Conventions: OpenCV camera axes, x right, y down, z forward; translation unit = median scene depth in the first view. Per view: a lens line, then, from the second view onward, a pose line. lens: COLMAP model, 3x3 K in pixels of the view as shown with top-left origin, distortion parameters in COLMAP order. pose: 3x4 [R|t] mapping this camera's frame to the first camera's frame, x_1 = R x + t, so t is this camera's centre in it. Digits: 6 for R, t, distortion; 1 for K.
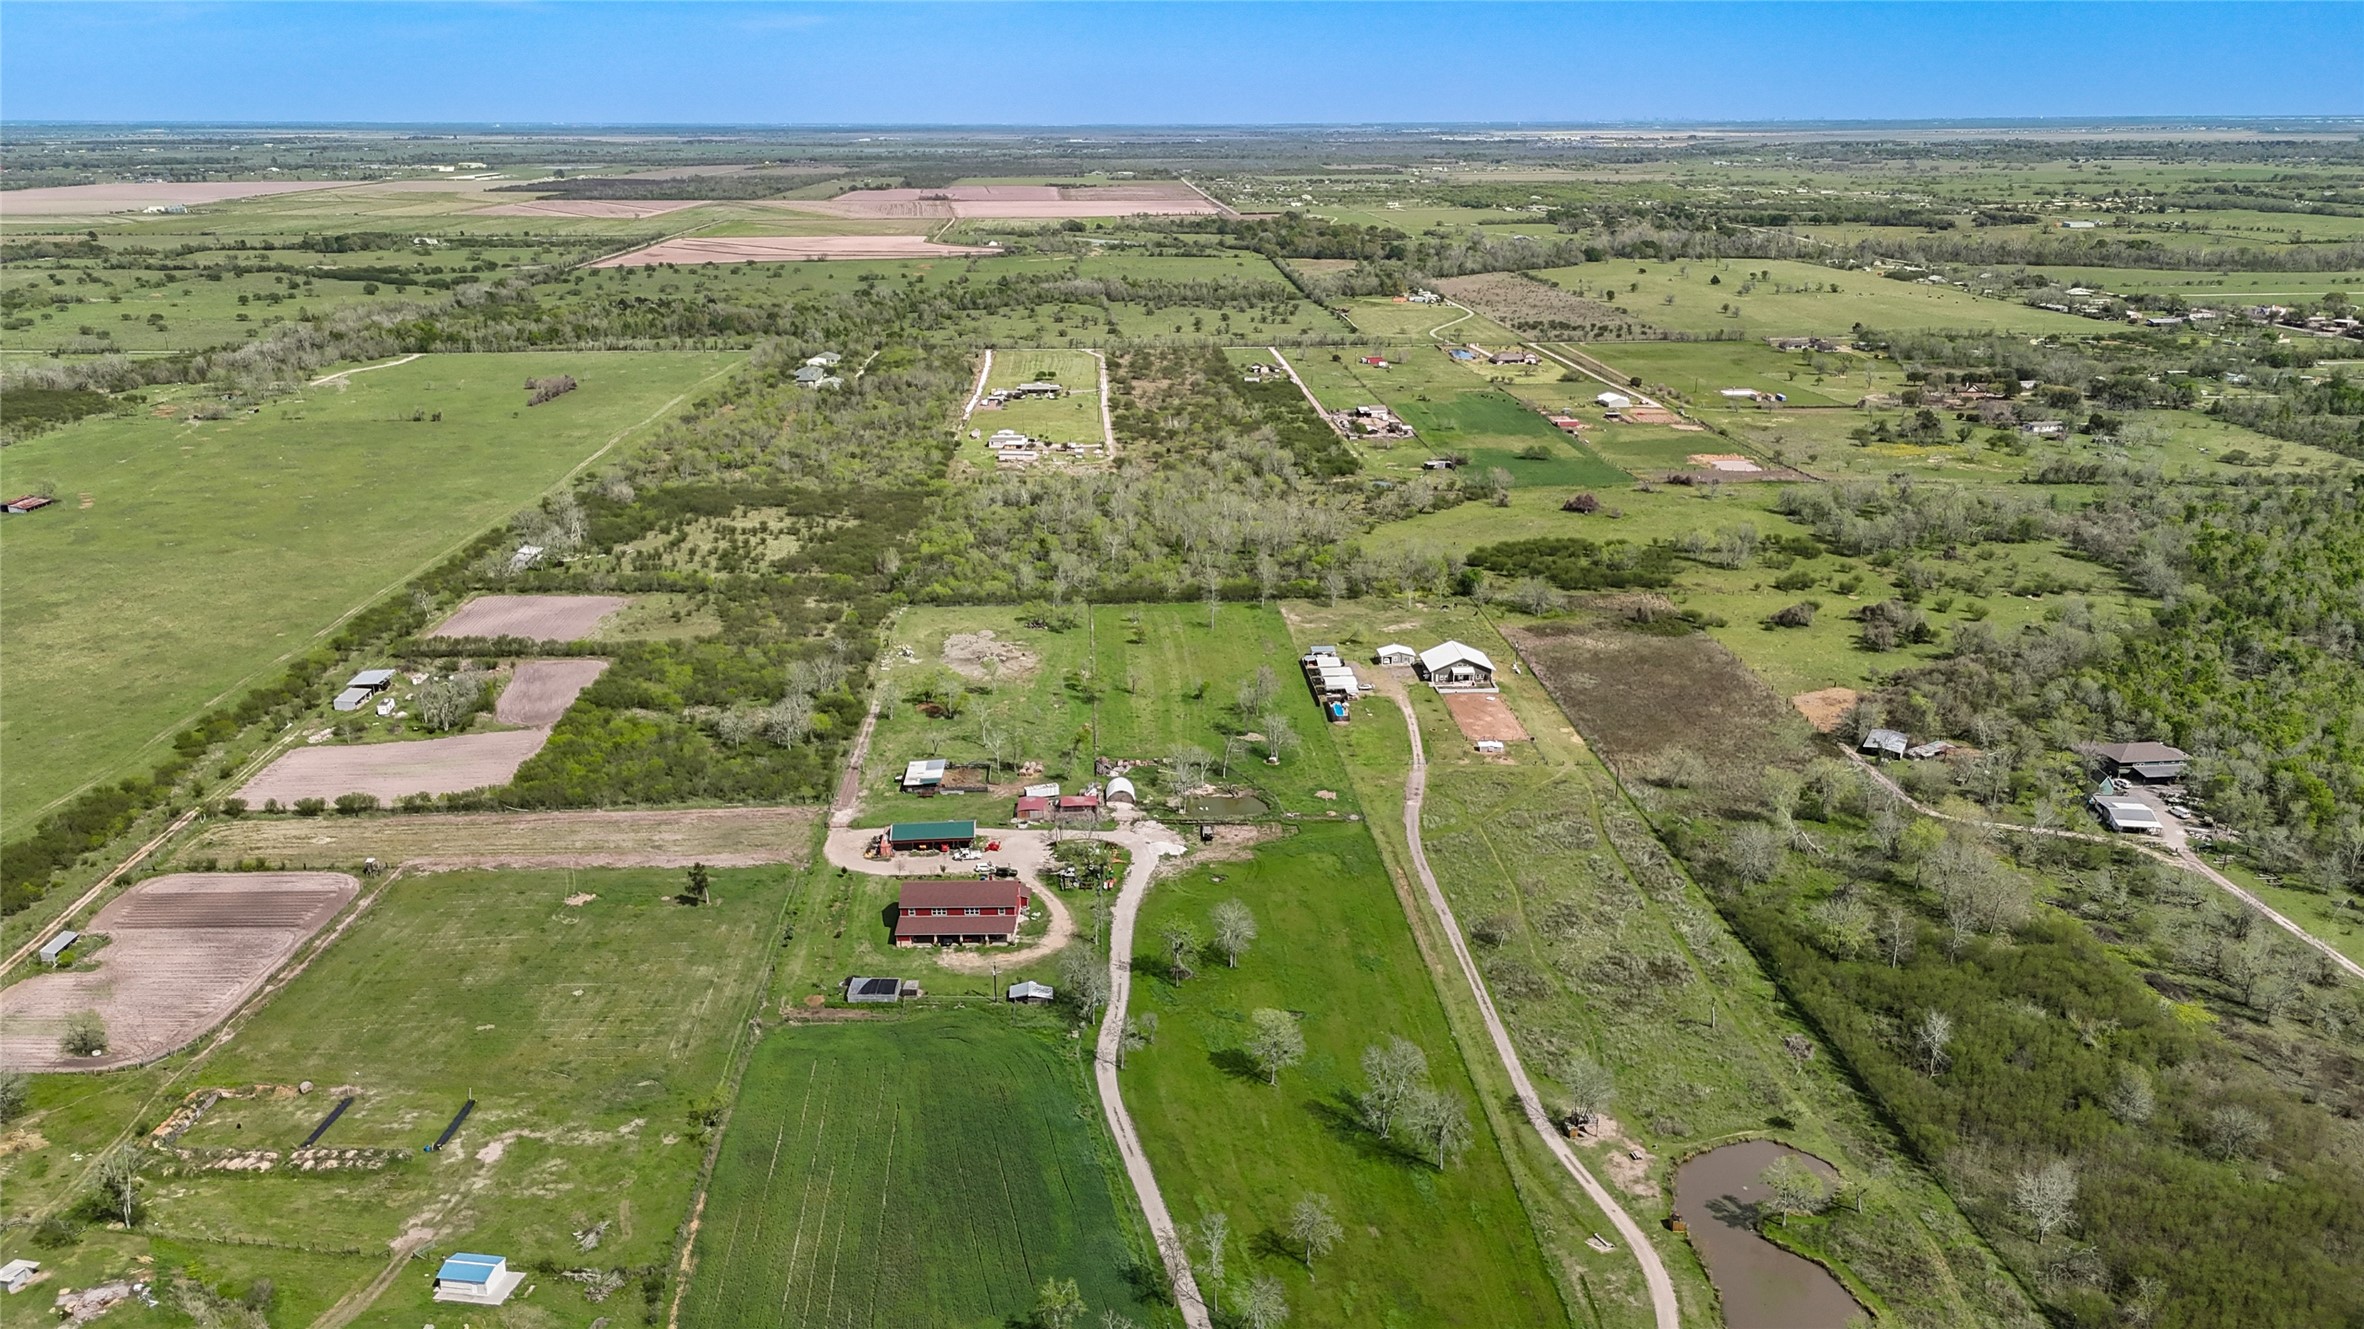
lens RADIAL K [[1730.1, 0, 1181.4], [0, 1730.1, 665.3], [0, 0, 1]] dist [0.092084, -0.098733]
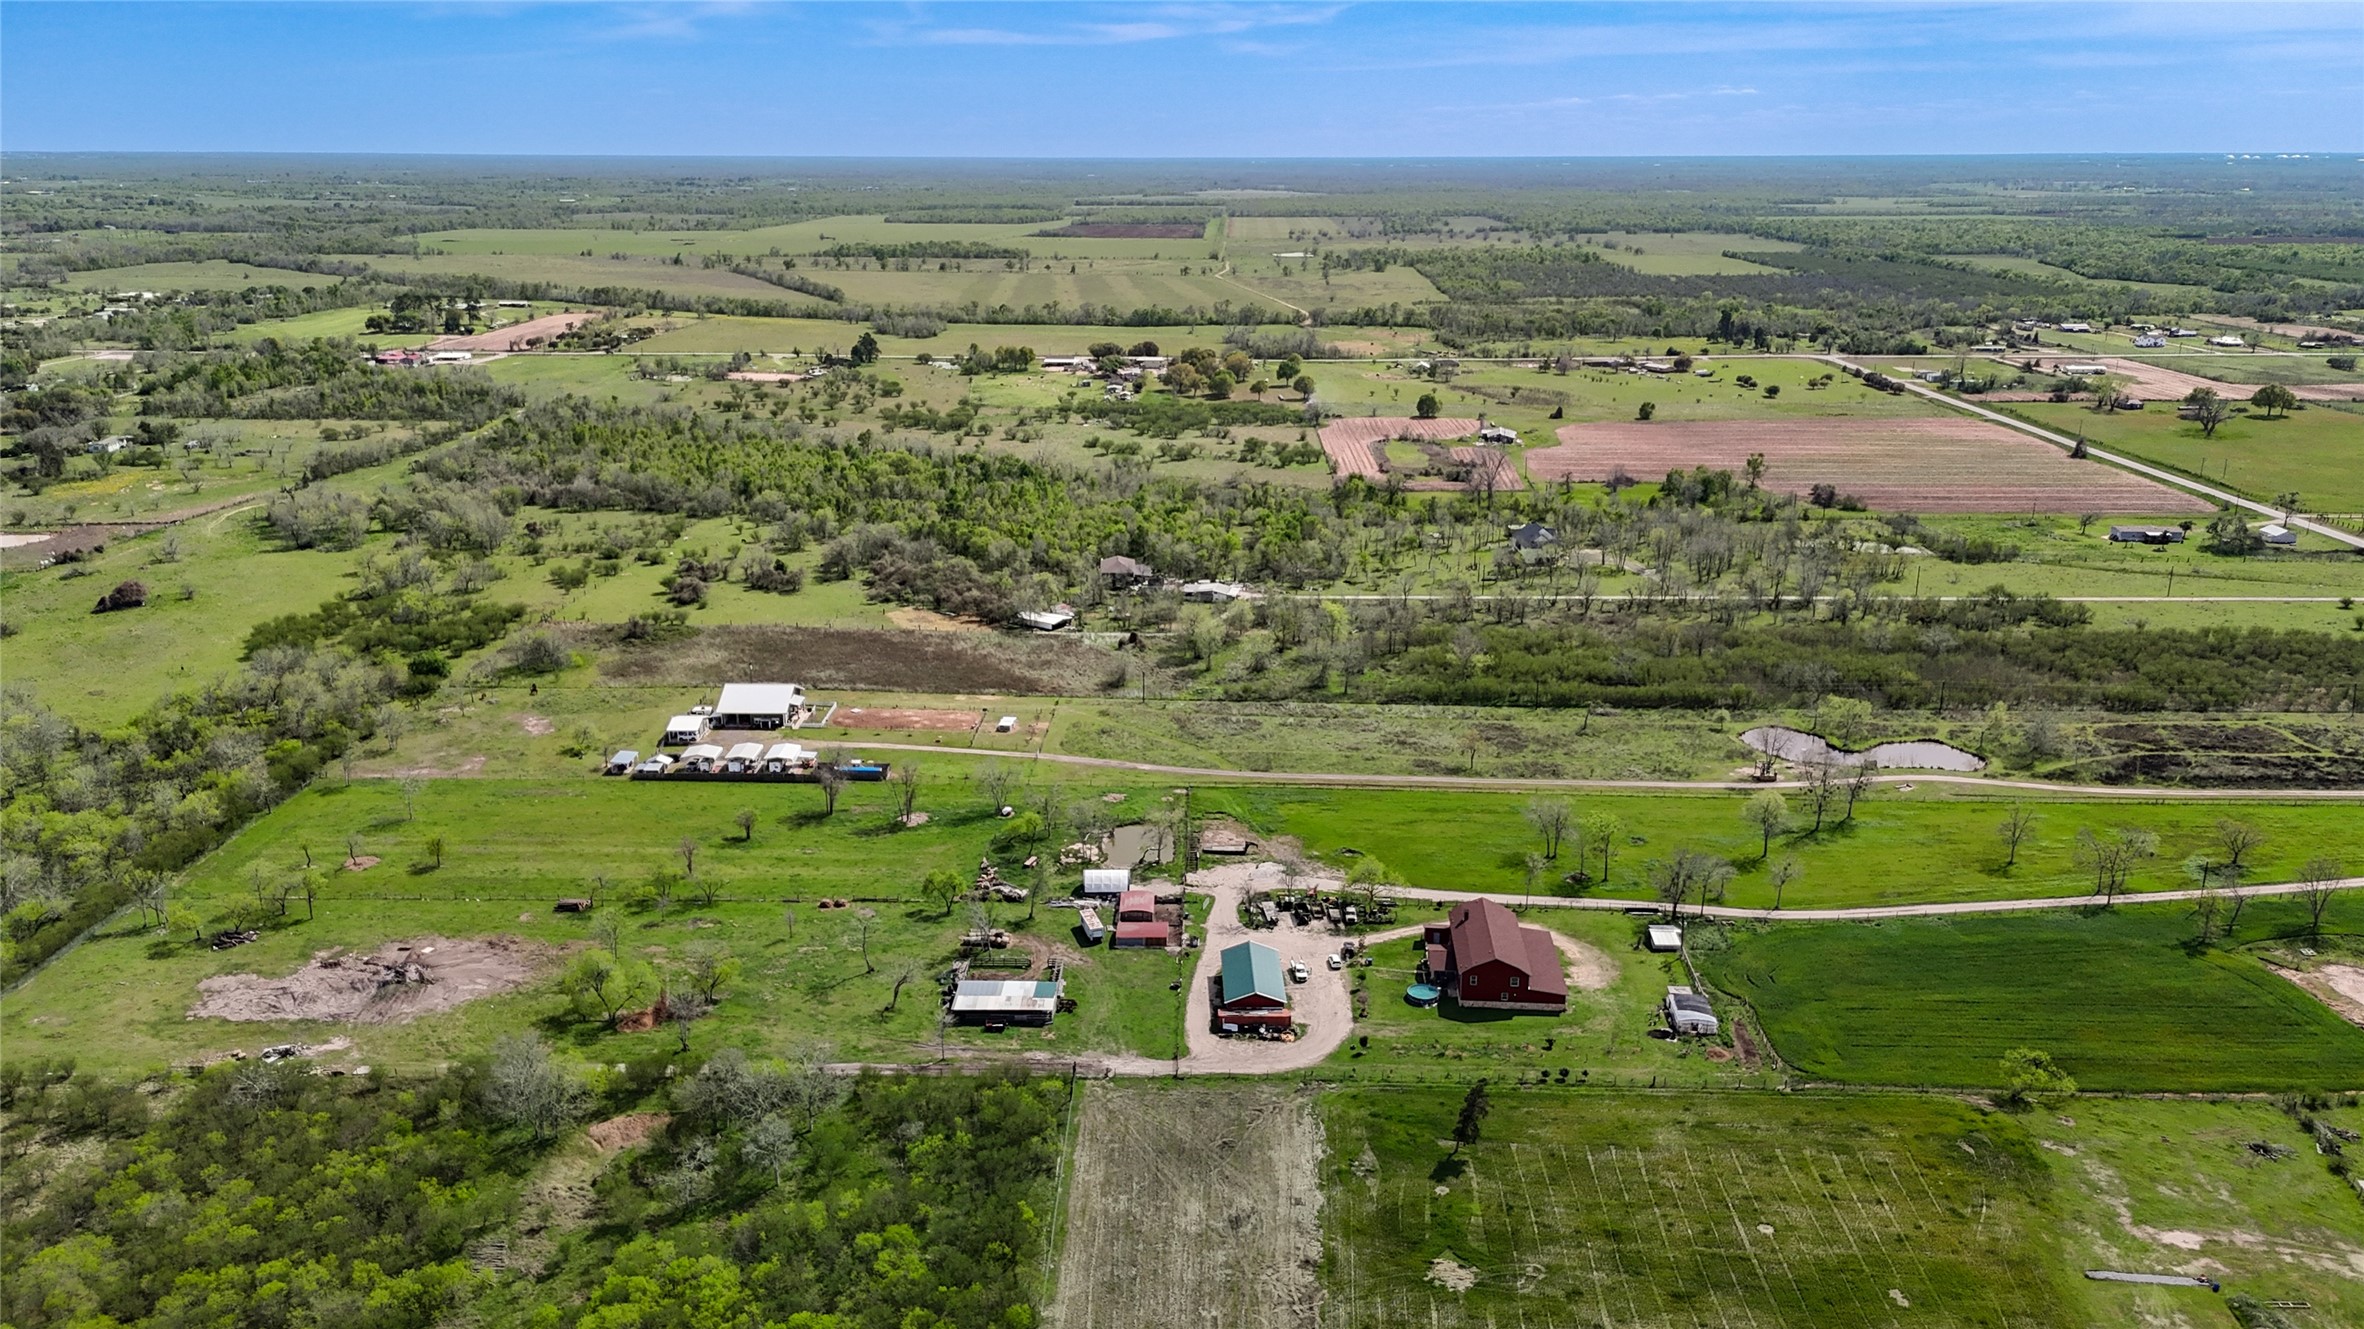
lens RADIAL K [[1742.8, 0, 1178.7], [0, 1742.8, 658.8], [0, 0, 1]] dist [0.137638, -0.195033]
pose [[0.073379, -0.276480, 0.958214, -0.813332], [0.299364, 0.922603, 0.243280, -0.214374], [-0.951313, 0.269003, 0.150467, 0.892814]]
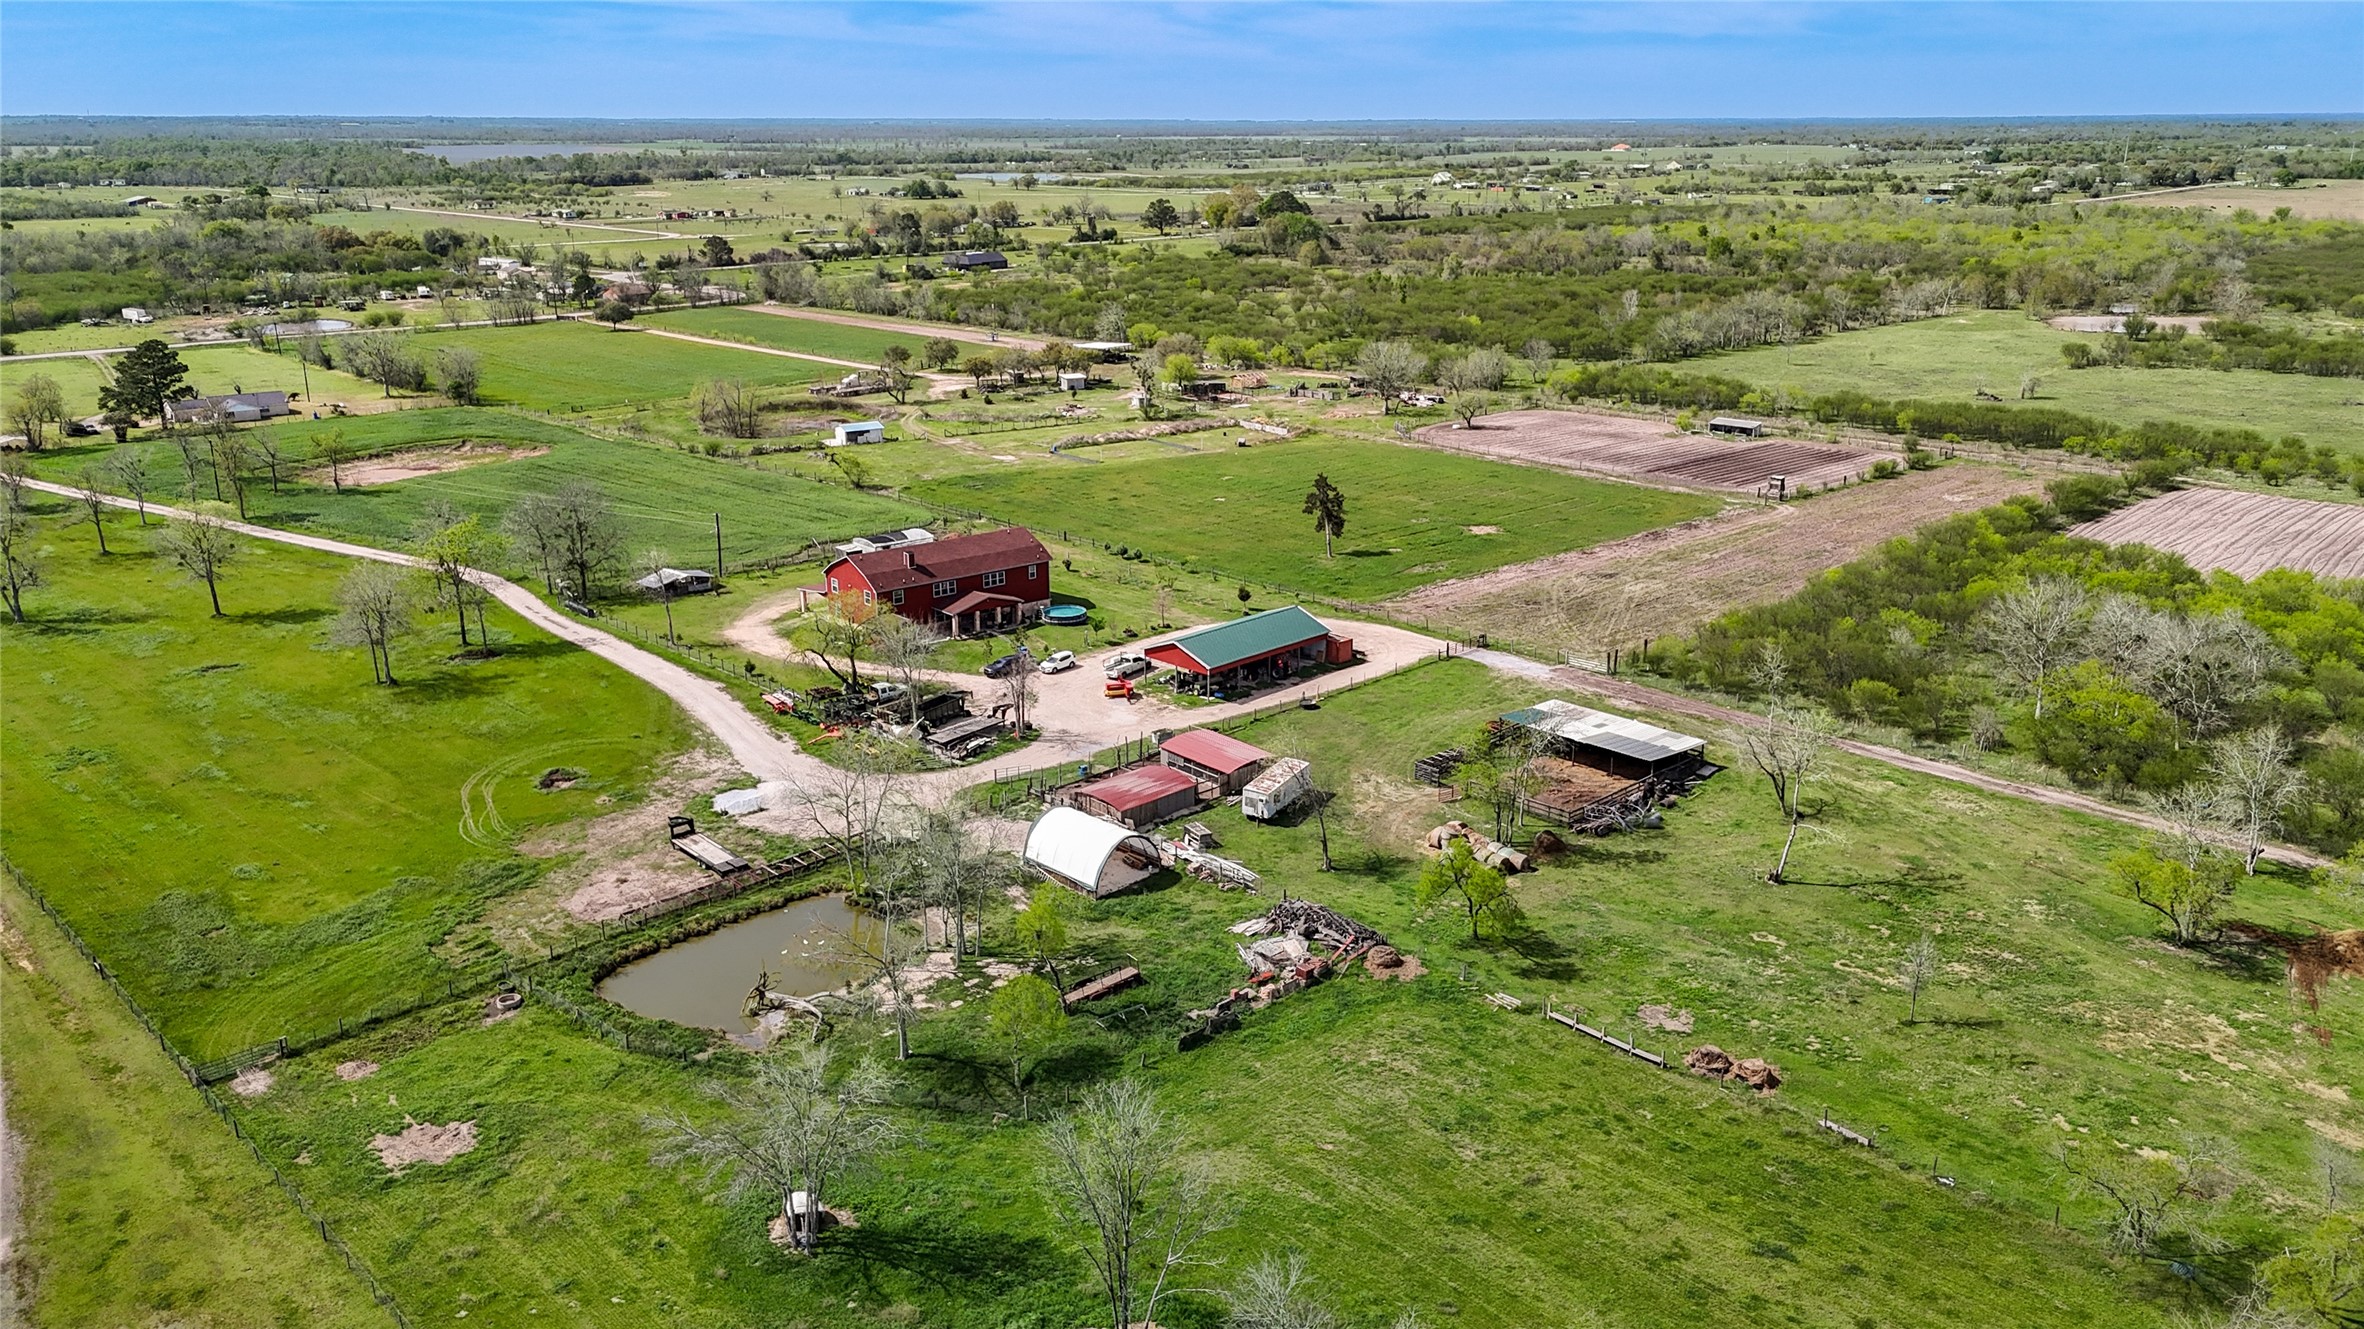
lens RADIAL K [[1754.7, 0, 1175.3], [0, 1754.7, 670.0], [0, 0, 1]] dist [0.095129, -0.099742]
pose [[-0.764478, 0.196394, -0.614006, 0.153798], [-0.190096, 0.841432, 0.505821, -0.127918], [0.615985, 0.503409, -0.605922, 1.283909]]
